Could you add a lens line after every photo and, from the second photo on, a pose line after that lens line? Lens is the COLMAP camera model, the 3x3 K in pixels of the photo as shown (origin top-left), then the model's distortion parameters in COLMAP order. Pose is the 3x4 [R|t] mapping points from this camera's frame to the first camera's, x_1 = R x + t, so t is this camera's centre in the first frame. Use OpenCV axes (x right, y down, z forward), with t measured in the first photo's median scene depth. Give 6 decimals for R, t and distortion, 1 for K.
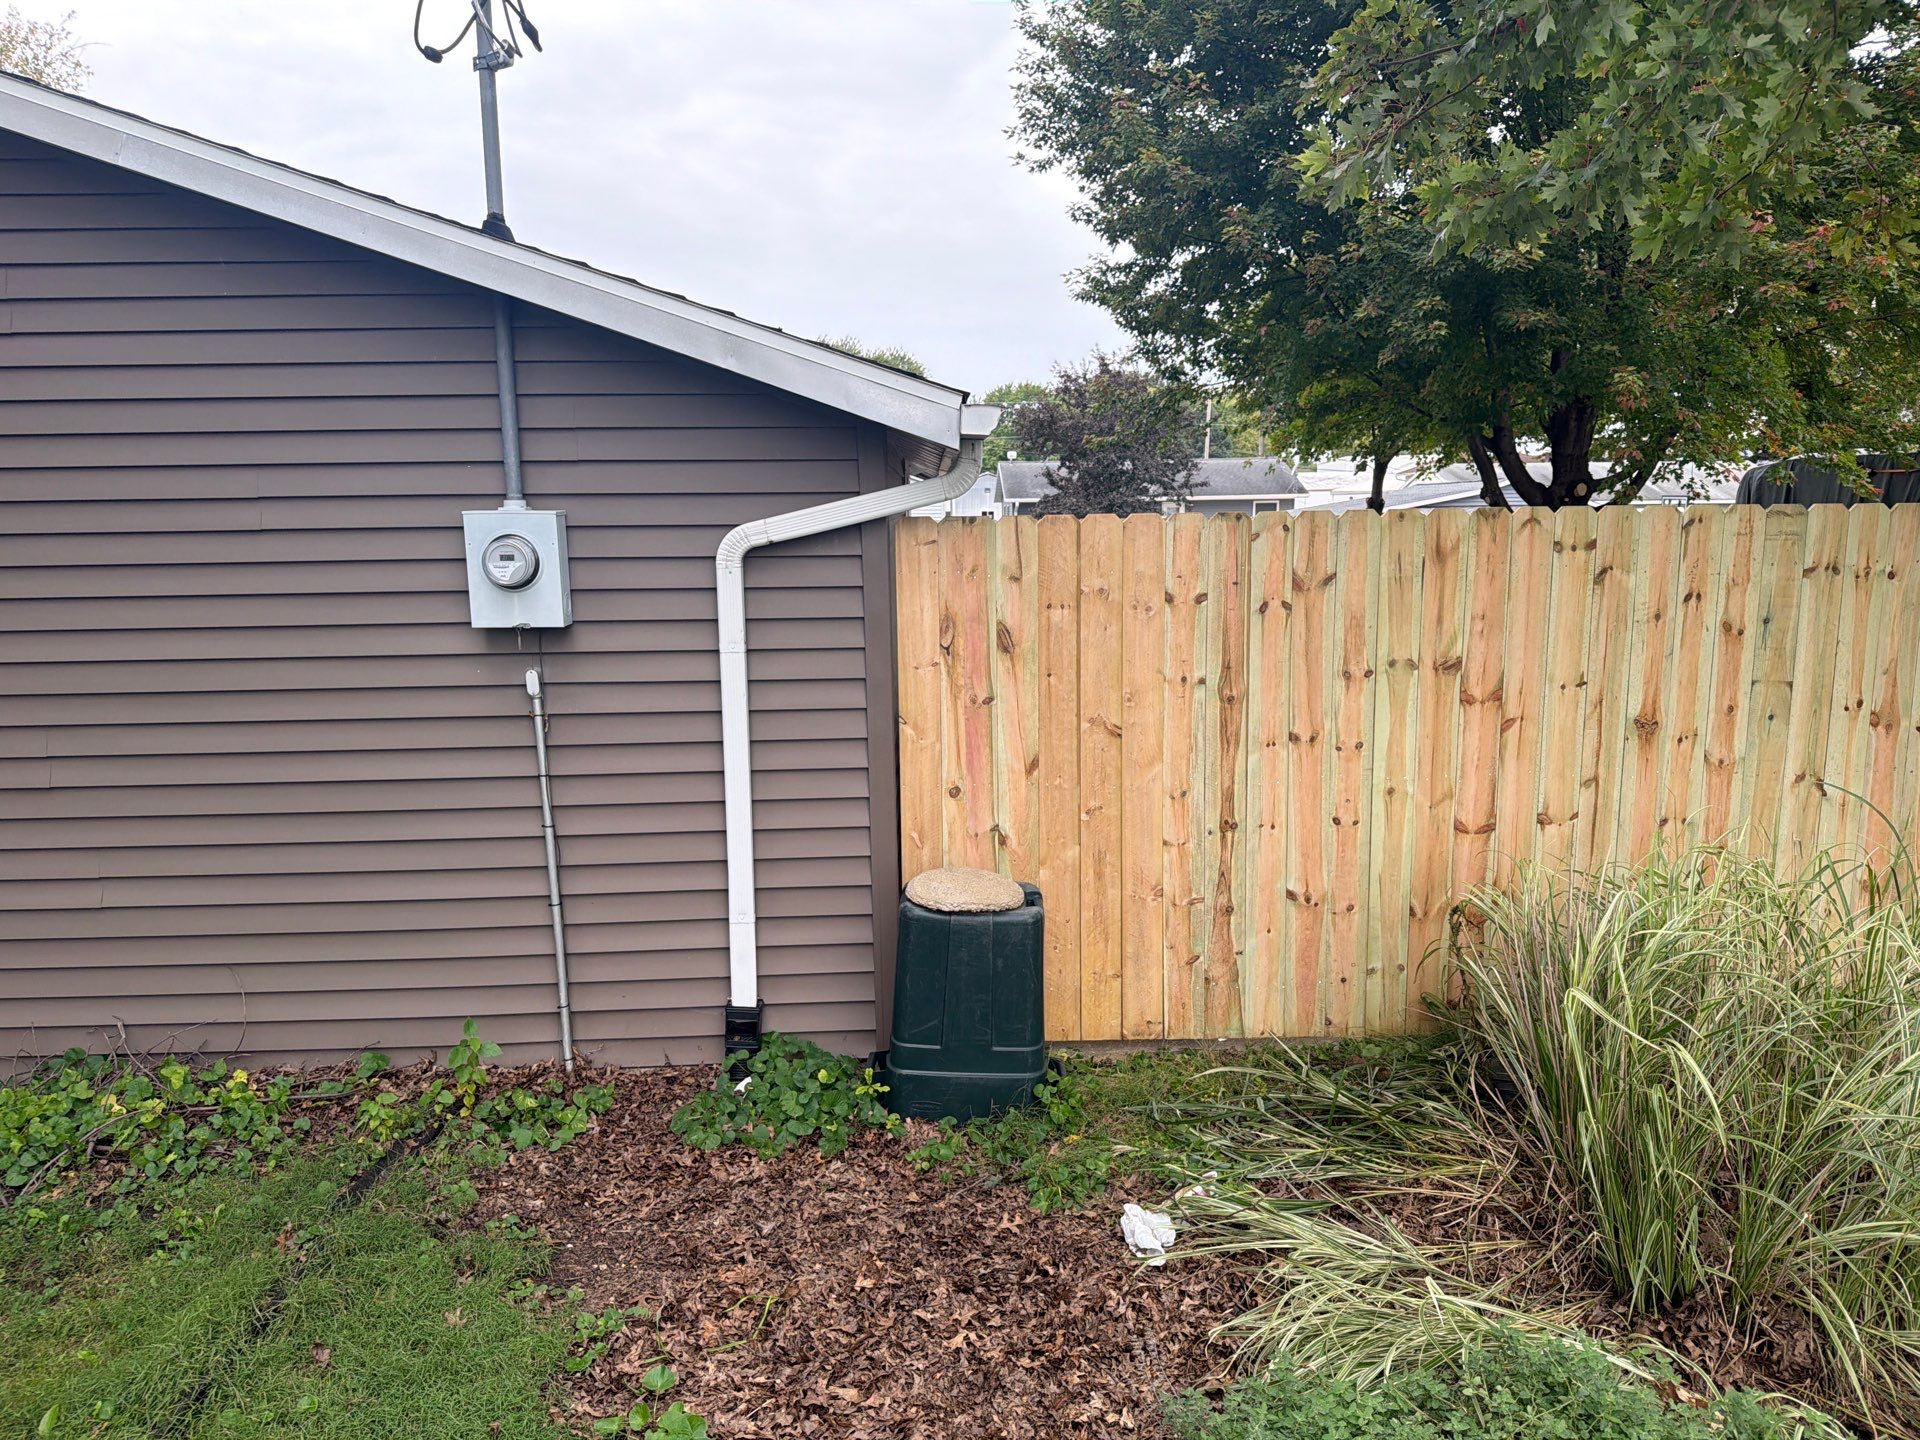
lens RADIAL K [[1326.3, 0, 902.2], [0, 1326.3, 725.4], [0, 0, 1]] dist [0.209012, -0.308909]
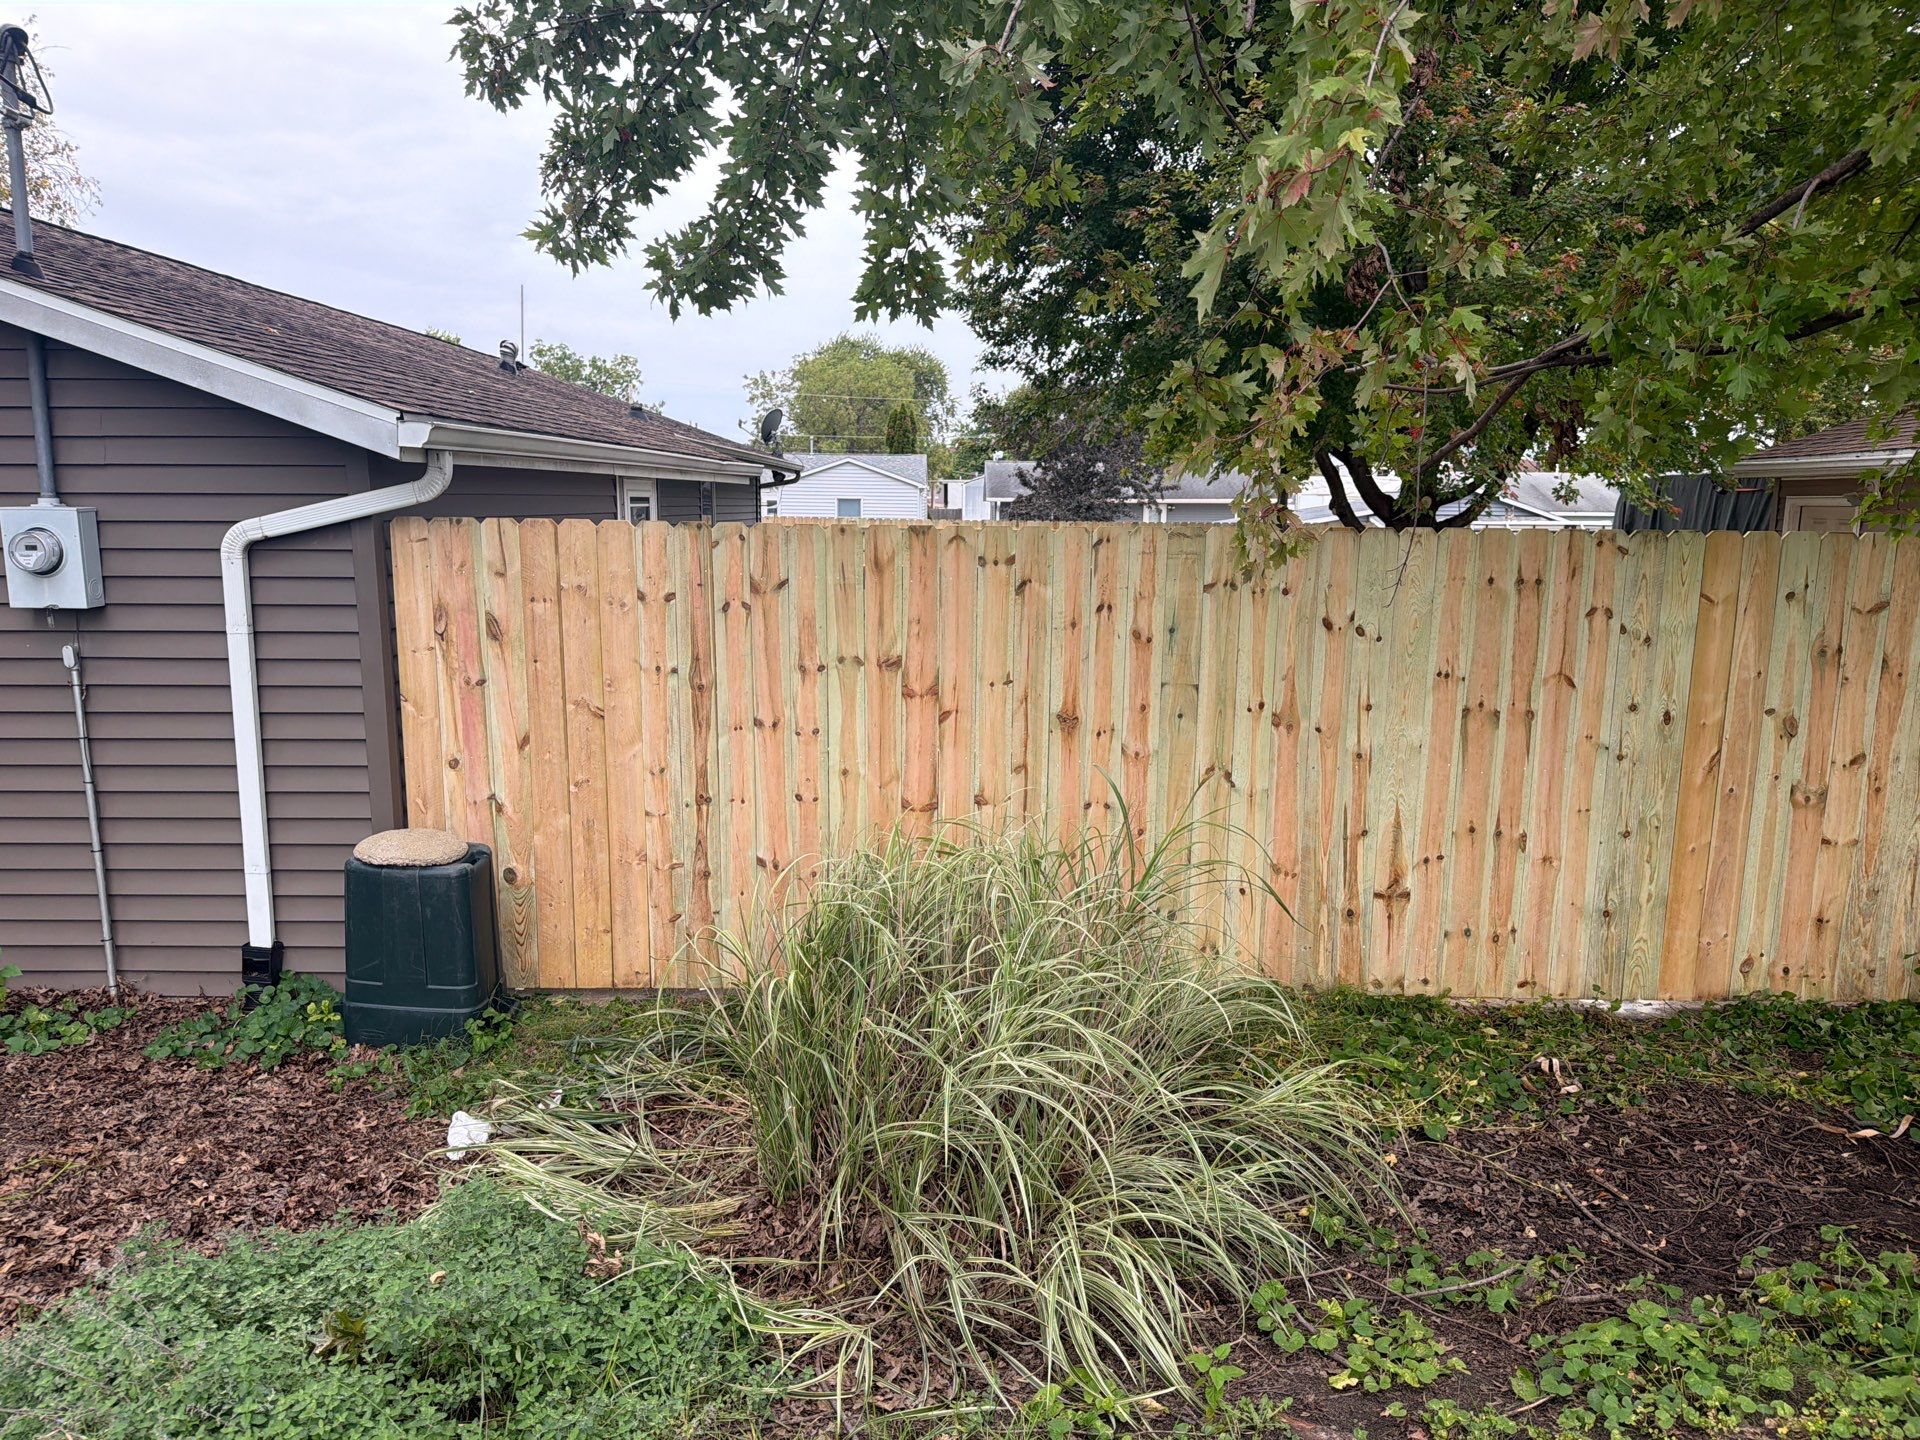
lens RADIAL K [[1356.1, 0, 966.1], [0, 1356.1, 728.5], [0, 0, 1]] dist [0.066288, -0.059570]
pose [[0.998406, 0.026268, -0.049950, 0.524280], [-0.026063, 0.999649, 0.004755, 0.003865], [0.050057, -0.003445, 0.998740, -0.130090]]
